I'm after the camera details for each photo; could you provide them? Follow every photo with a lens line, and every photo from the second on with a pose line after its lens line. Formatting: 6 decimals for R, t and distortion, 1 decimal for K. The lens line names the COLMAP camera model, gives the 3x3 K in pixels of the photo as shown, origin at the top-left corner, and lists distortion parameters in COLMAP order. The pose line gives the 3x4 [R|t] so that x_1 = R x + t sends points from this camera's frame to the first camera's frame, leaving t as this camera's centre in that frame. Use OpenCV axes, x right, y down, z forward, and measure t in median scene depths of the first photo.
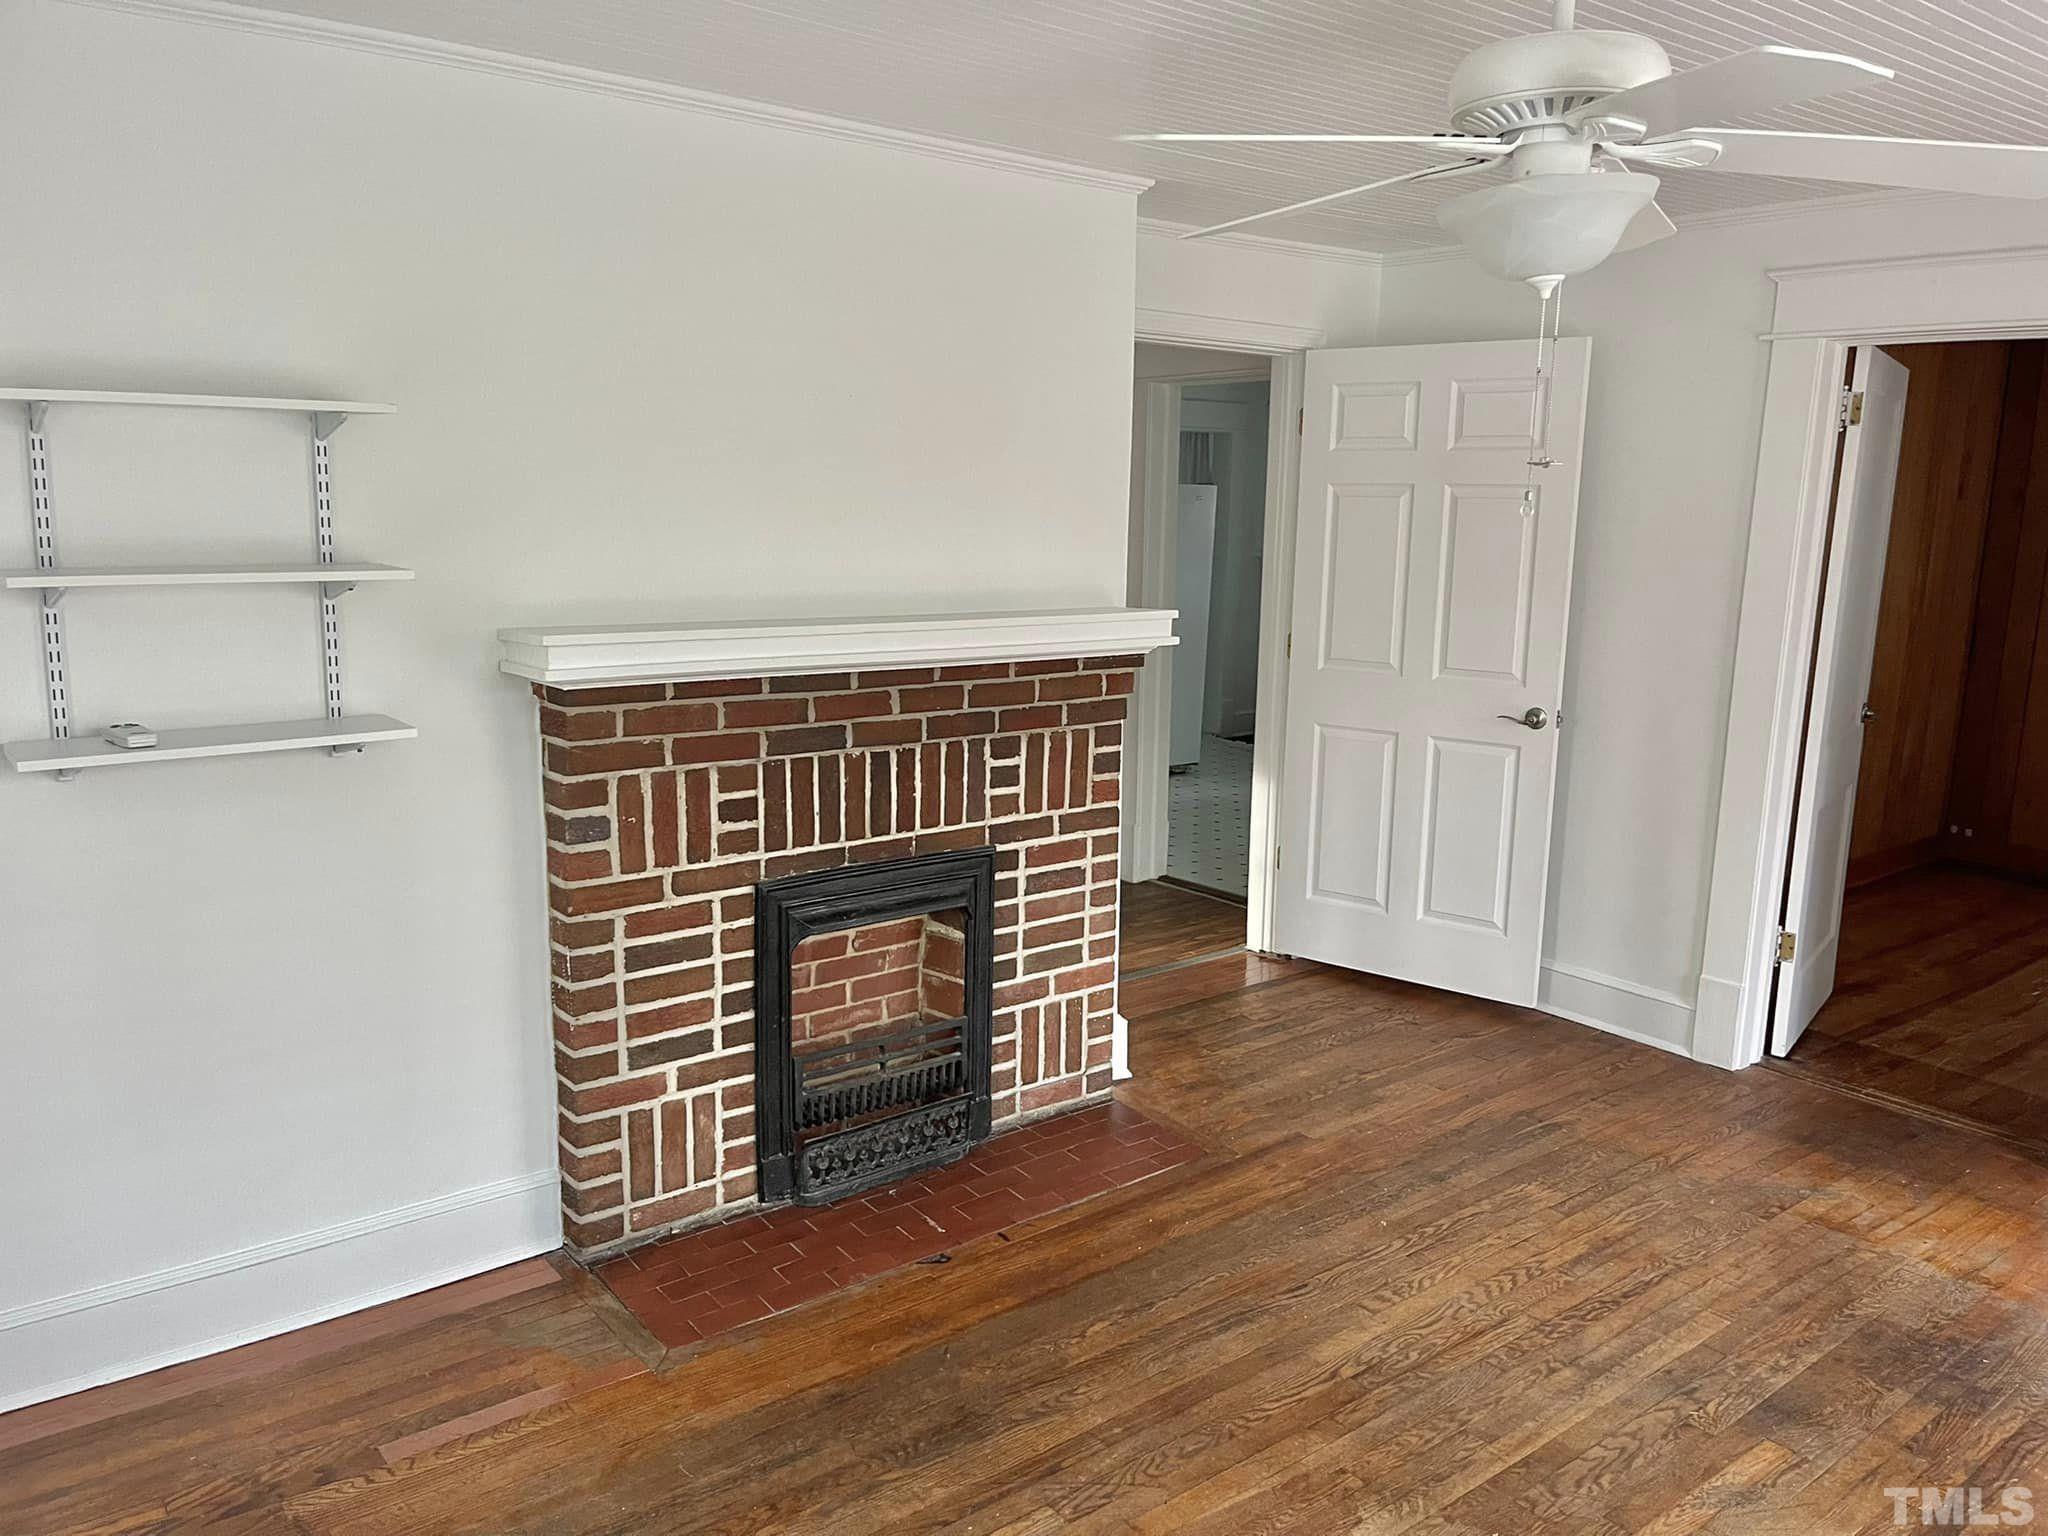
lens RADIAL K [[1537.9, 0, 1034.0], [0, 1537.9, 764.4], [0, 0, 1]] dist [0.045409, -0.013266]
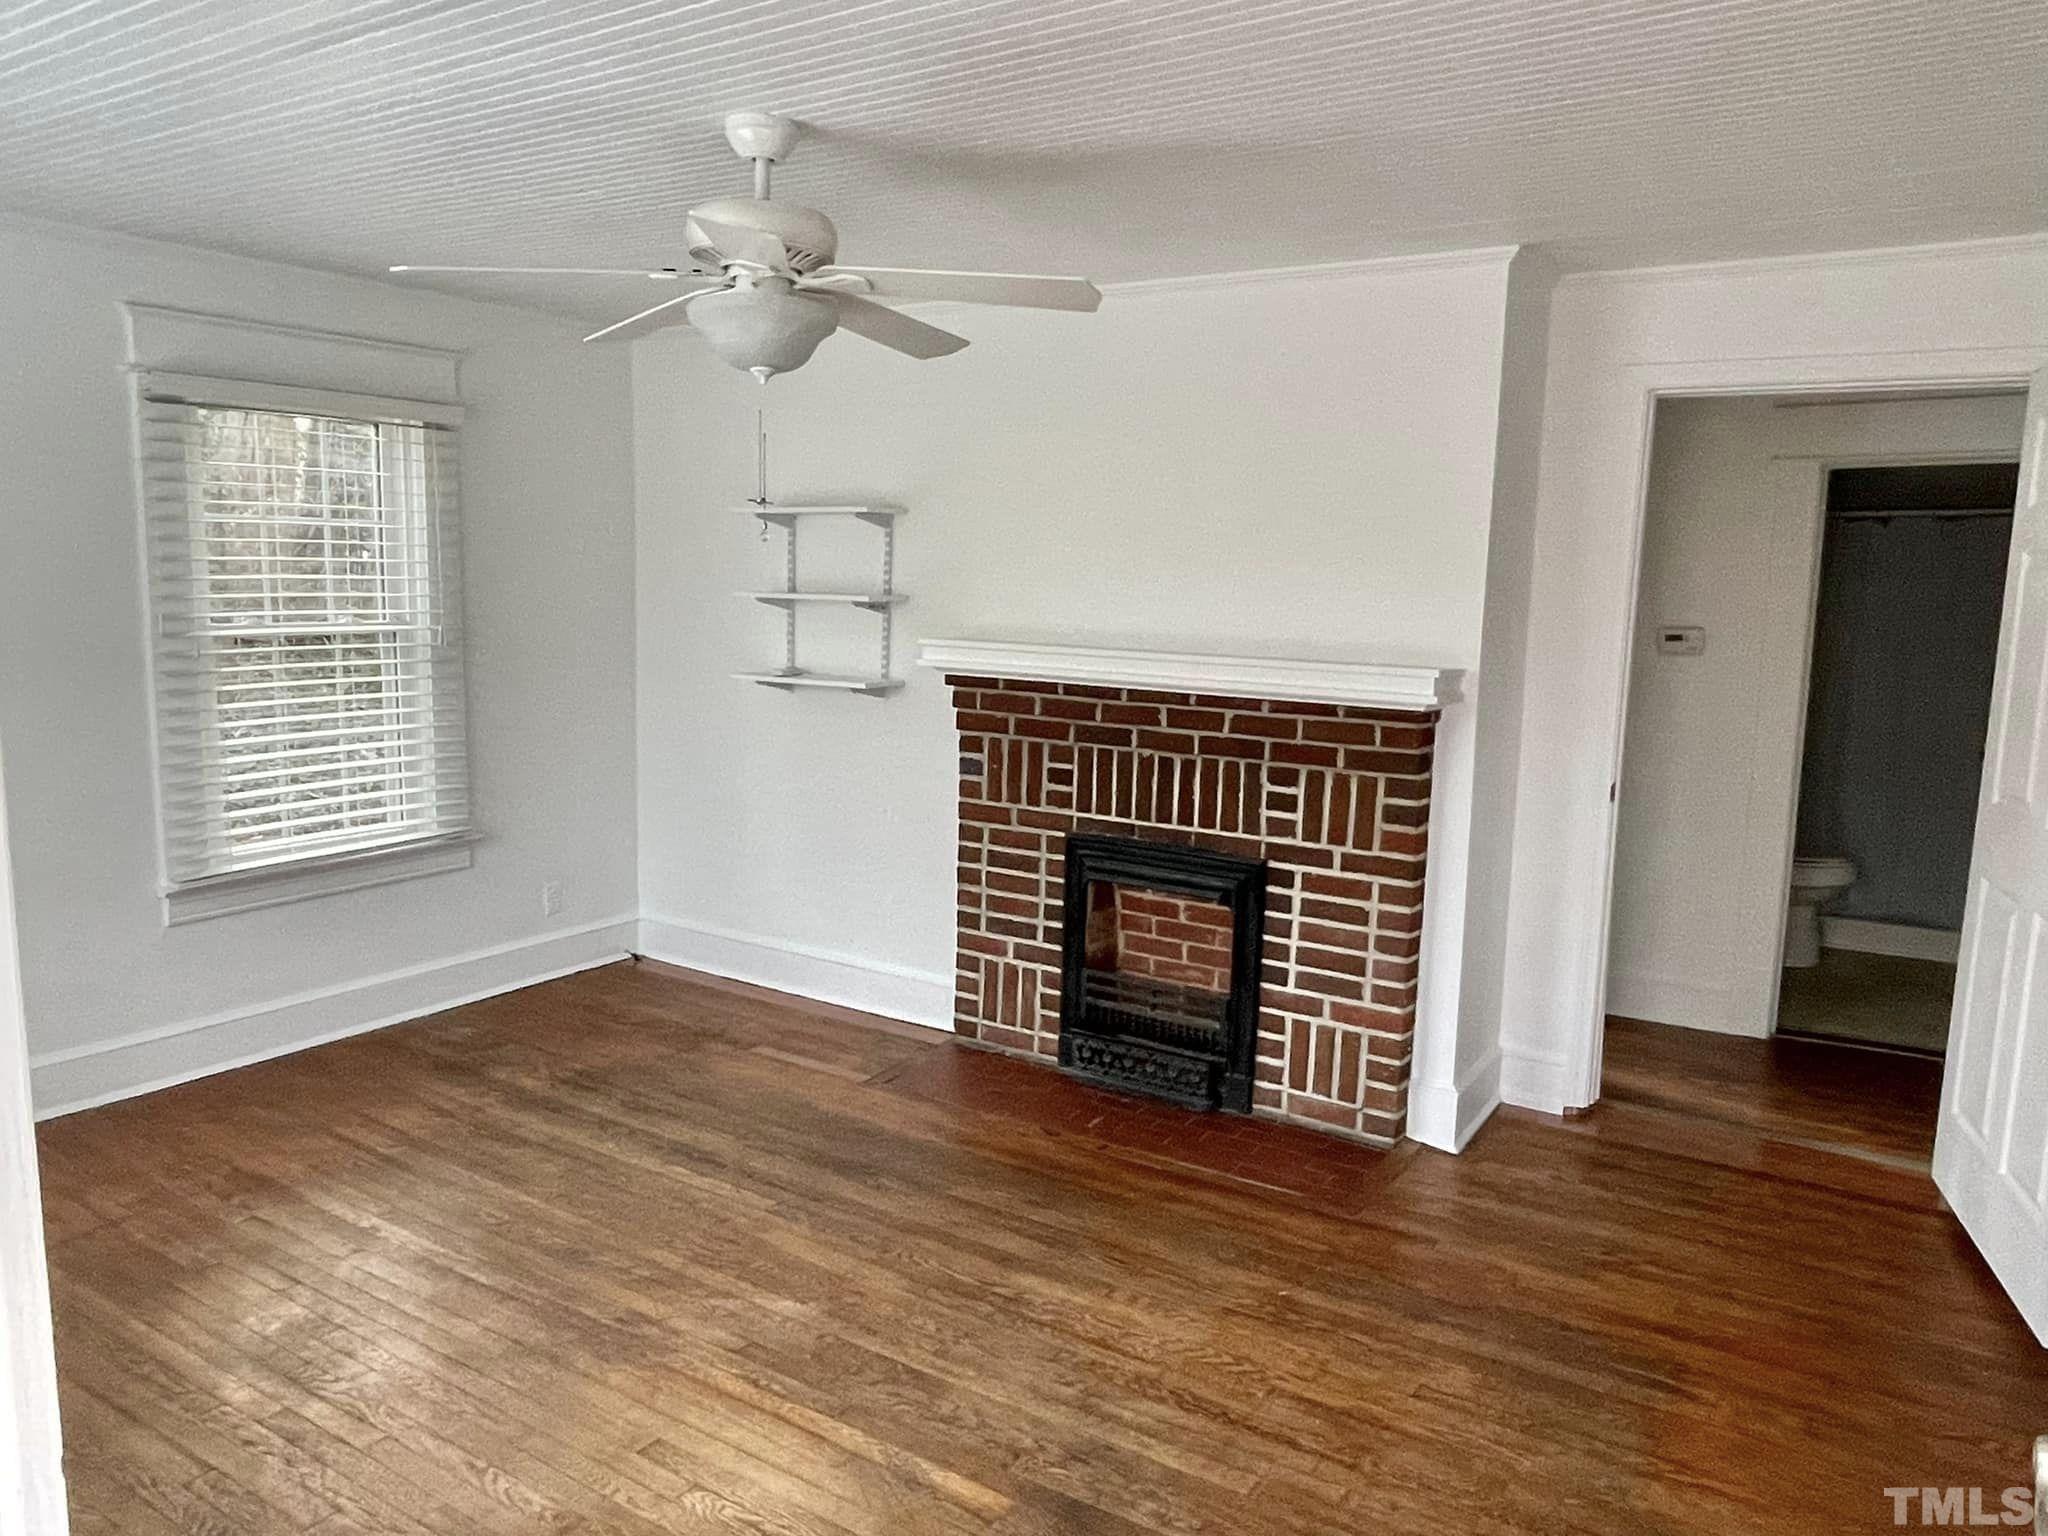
lens RADIAL K [[1404.4, 0, 1025.8], [0, 1404.4, 773.8], [0, 0, 1]] dist [-0.002816, -0.008803]
pose [[0.315739, 0.122984, -0.940842, 0.965614], [-0.187138, 0.980159, 0.065321, -0.048857], [0.930208, 0.155443, 0.332490, 0.511815]]
